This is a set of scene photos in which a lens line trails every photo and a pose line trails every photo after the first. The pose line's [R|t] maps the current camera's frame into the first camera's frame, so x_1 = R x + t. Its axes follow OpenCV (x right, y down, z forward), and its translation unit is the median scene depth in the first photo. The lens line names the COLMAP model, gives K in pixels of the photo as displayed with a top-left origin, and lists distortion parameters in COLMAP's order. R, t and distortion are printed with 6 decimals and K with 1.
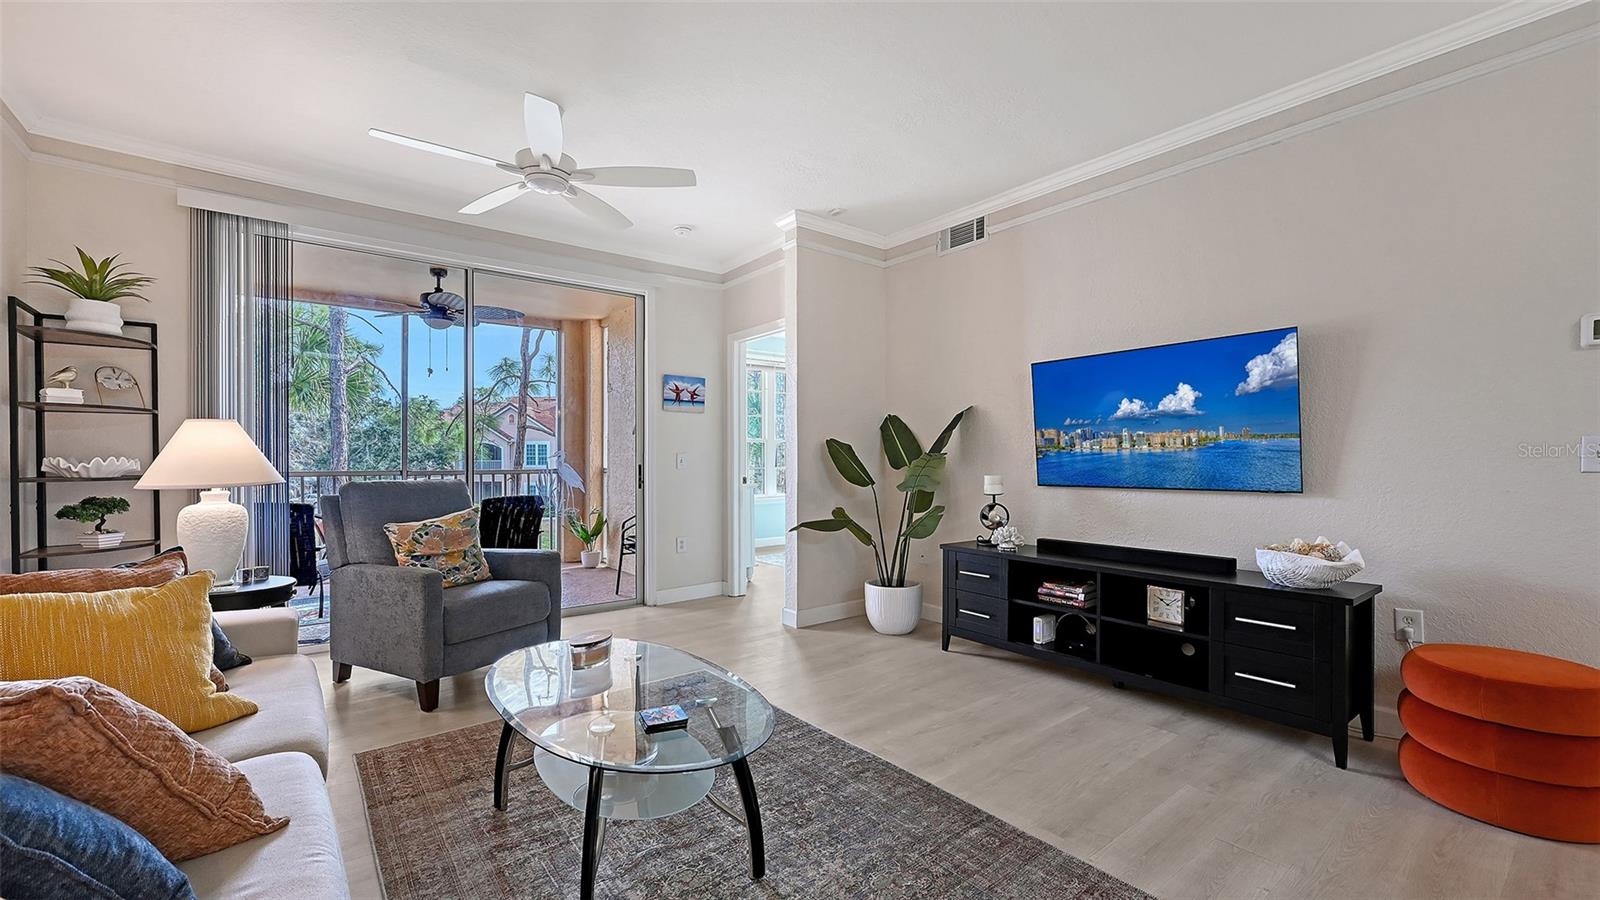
lens RADIAL K [[654.7, 0, 784.7], [0, 654.7, 453.3], [0, 0, 1]] dist [-0.000524, -0.000034]
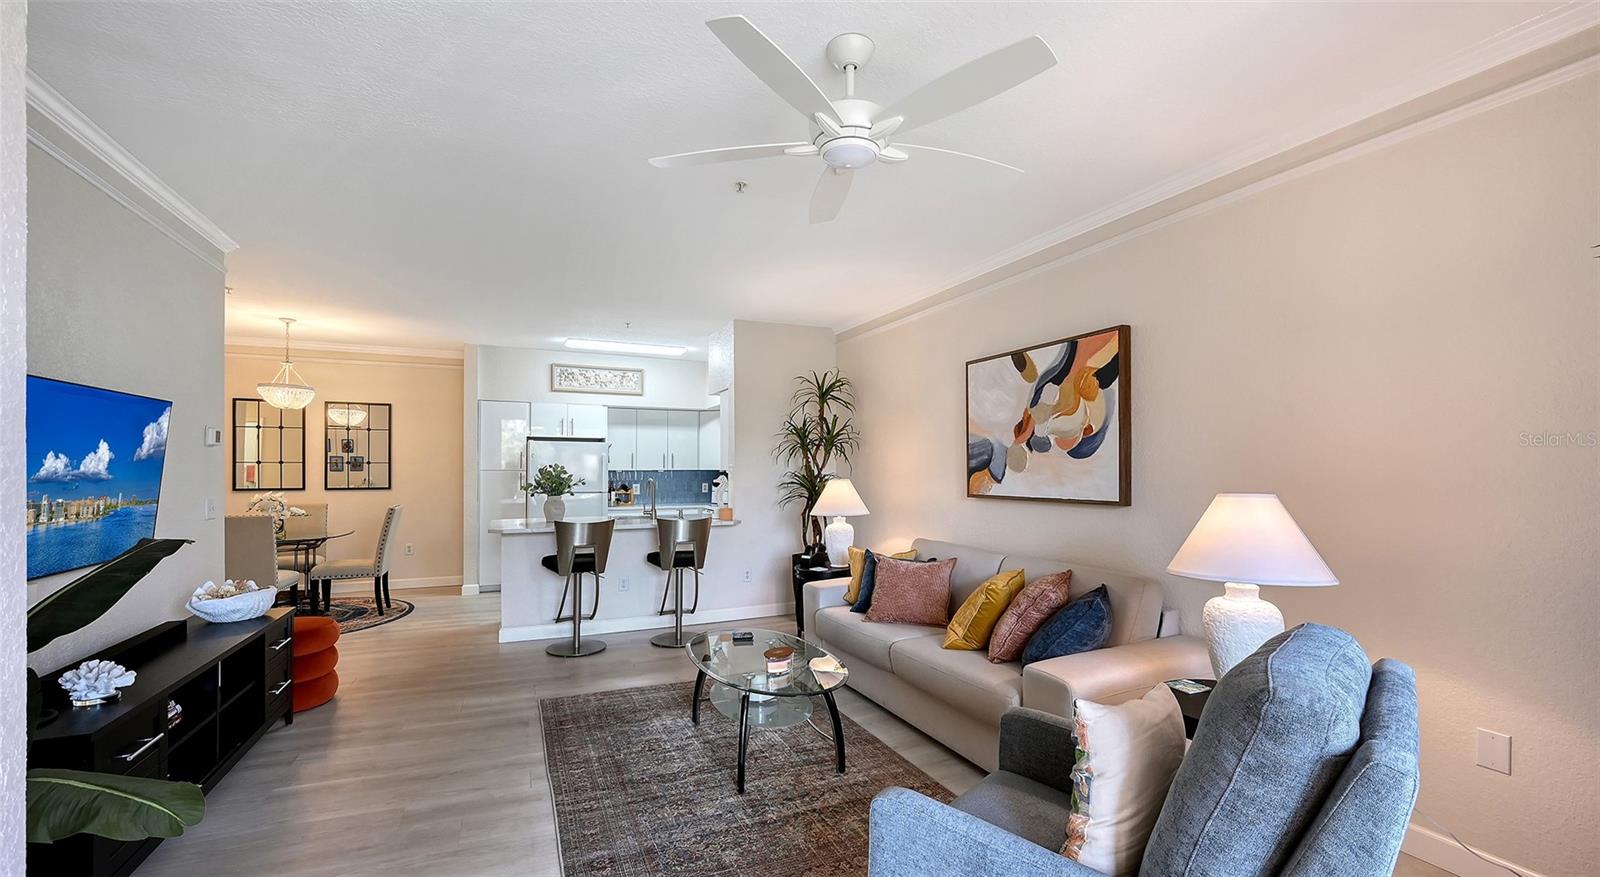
lens RADIAL K [[648.8, 0, 799.8], [0, 648.8, 468.3], [0, 0, 1]] dist [0.019364, 0.000060]
pose [[-0.975006, -0.000581, 0.222176, -0.437476], [-0.003010, 0.999939, -0.010598, -0.063756], [-0.222157, -0.011002, -0.974949, 1.585916]]
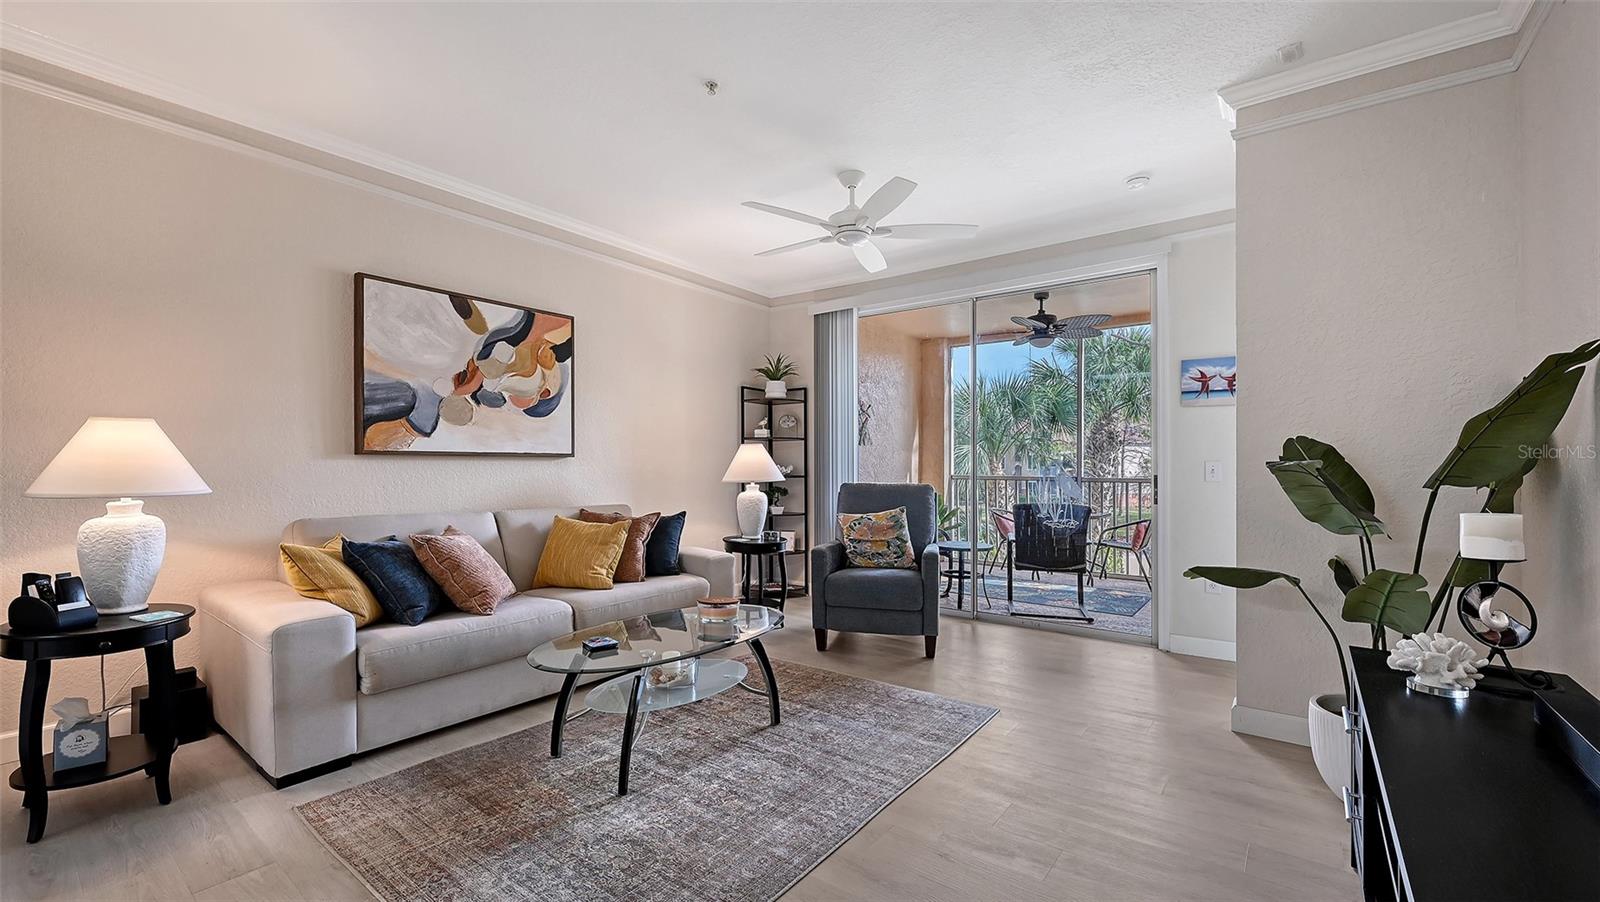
lens RADIAL K [[644.8, 0, 790.5], [0, 644.8, 459.9], [0, 0, 1]] dist [0.000075, 0.000106]
pose [[0.253801, -0.006028, -0.967238, 0.697029], [0.005410, 0.999974, -0.004812, -0.000244], [0.967241, -0.004011, 0.253827, 0.549042]]
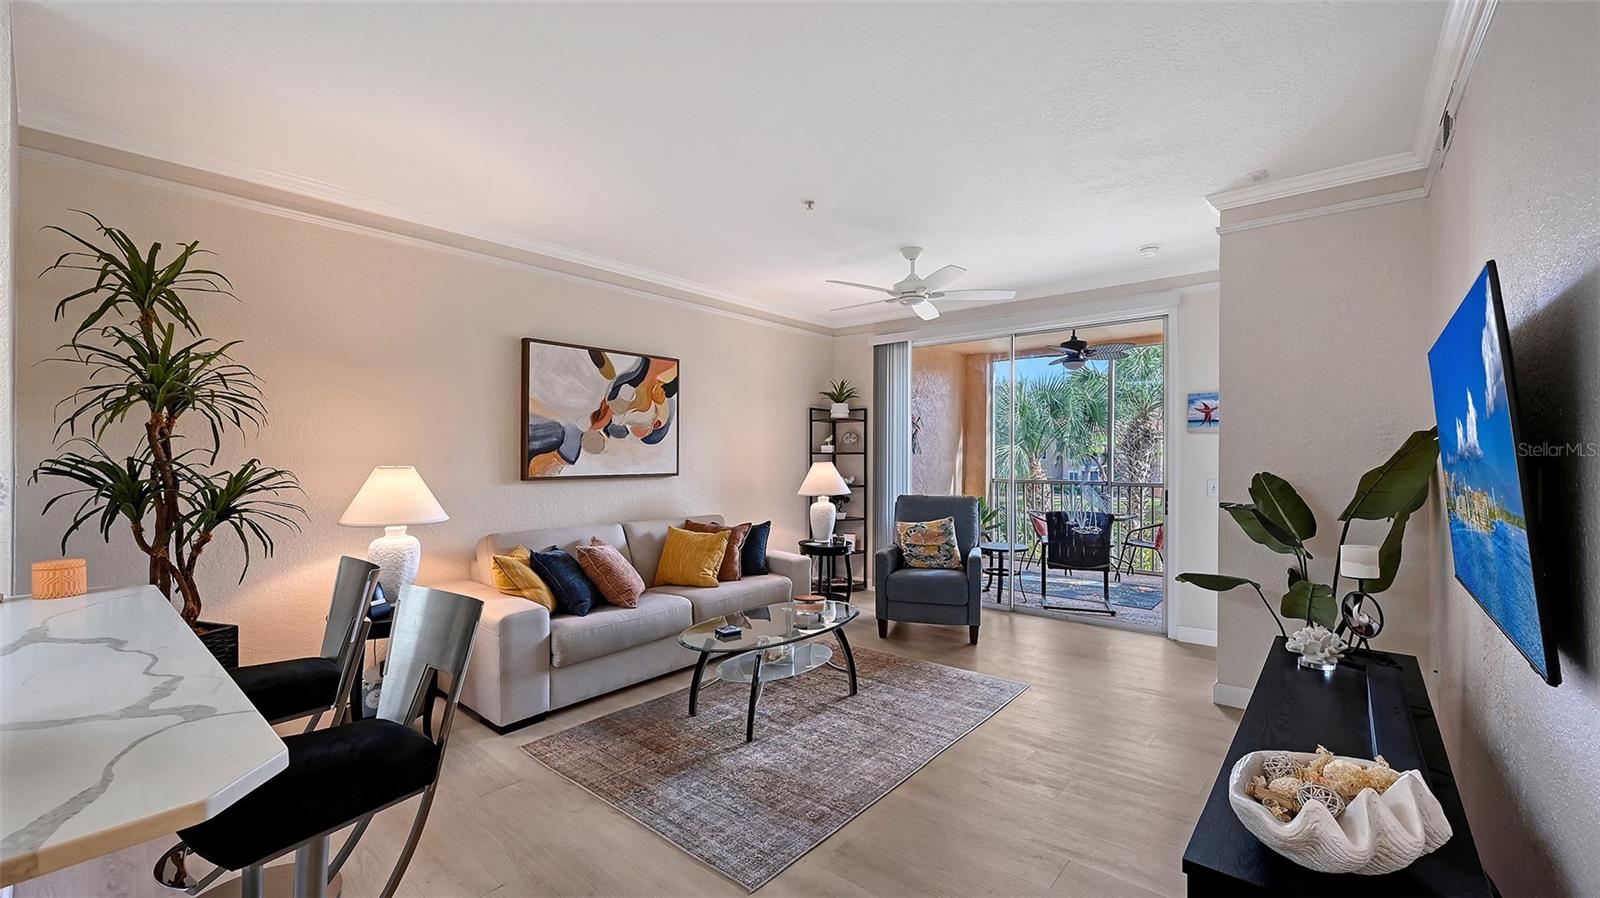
lens RADIAL K [[656.4, 0, 826.0], [0, 656.4, 448.2], [0, 0, 1]] dist [-0.000086, 0.000133]
pose [[0.249355, -0.000049, -0.968412, 0.968246], [0.000570, 1.000000, 0.000097, -0.083799], [0.968412, -0.000577, 0.249355, 0.402091]]
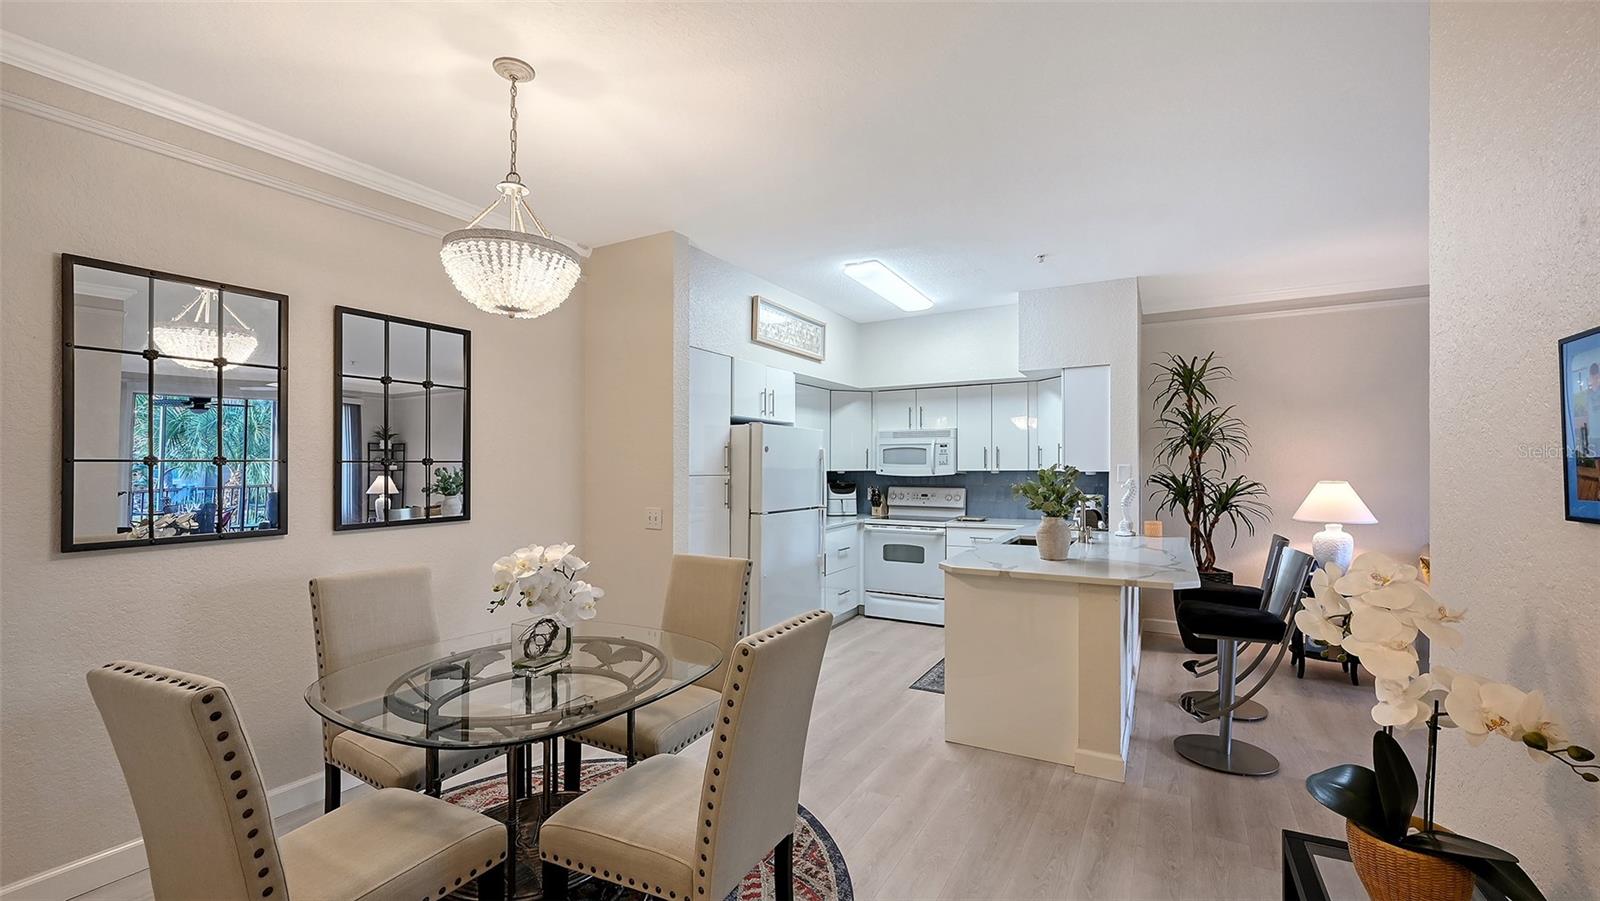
lens RADIAL K [[636.7, 0, 804.3], [0, 636.7, 458.1], [0, 0, 1]] dist [-0.011997, 0.000027]
pose [[-0.911888, -0.003616, -0.410423, 1.435243], [0.004564, 0.999810, -0.018948, -0.086957], [0.410414, -0.019152, -0.911698, 0.798166]]
